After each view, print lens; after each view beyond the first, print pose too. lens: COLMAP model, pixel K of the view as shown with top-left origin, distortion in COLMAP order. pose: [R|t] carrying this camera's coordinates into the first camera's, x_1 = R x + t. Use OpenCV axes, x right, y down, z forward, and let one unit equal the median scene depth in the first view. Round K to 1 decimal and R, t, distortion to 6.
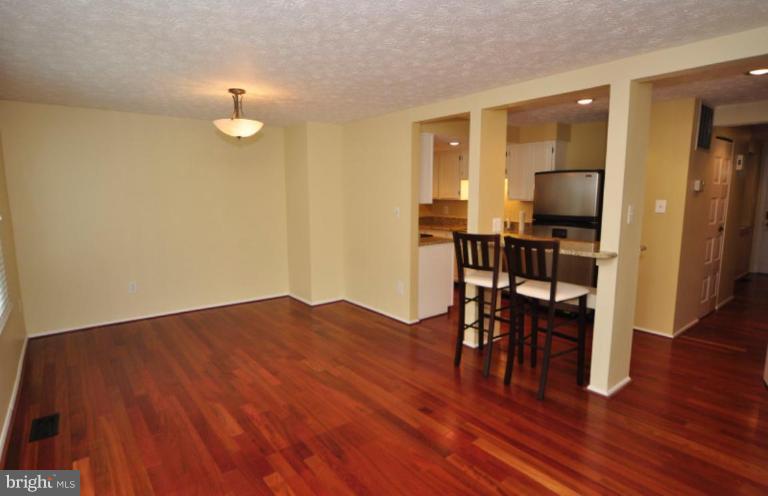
lens RADIAL K [[405.0, 0, 384.0], [0, 405.0, 248.0], [0, 0, 1]] dist [-0.000725, 0.000504]
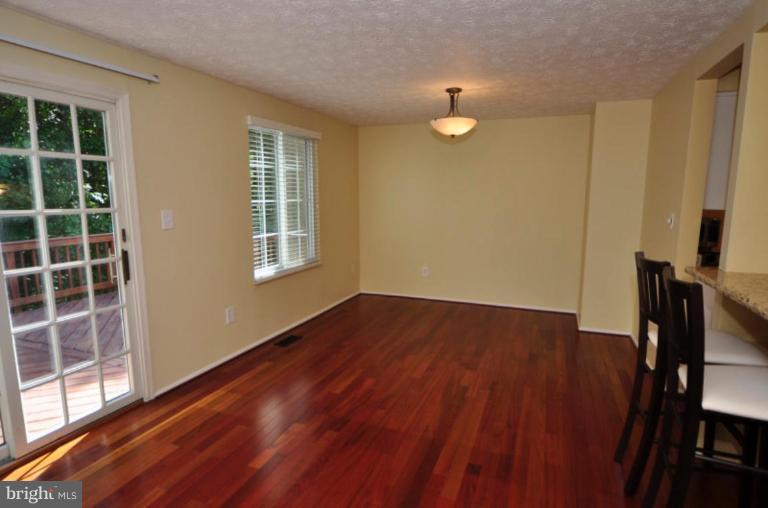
lens RADIAL K [[430.9, 0, 384.6], [0, 430.9, 261.9], [0, 0, 1]] dist [0.001145, 0.000685]
pose [[0.507442, 0.136907, -0.850740, 0.535975], [-0.121004, 0.988836, 0.086955, -0.034764], [0.853147, 0.058818, 0.518344, 0.322556]]
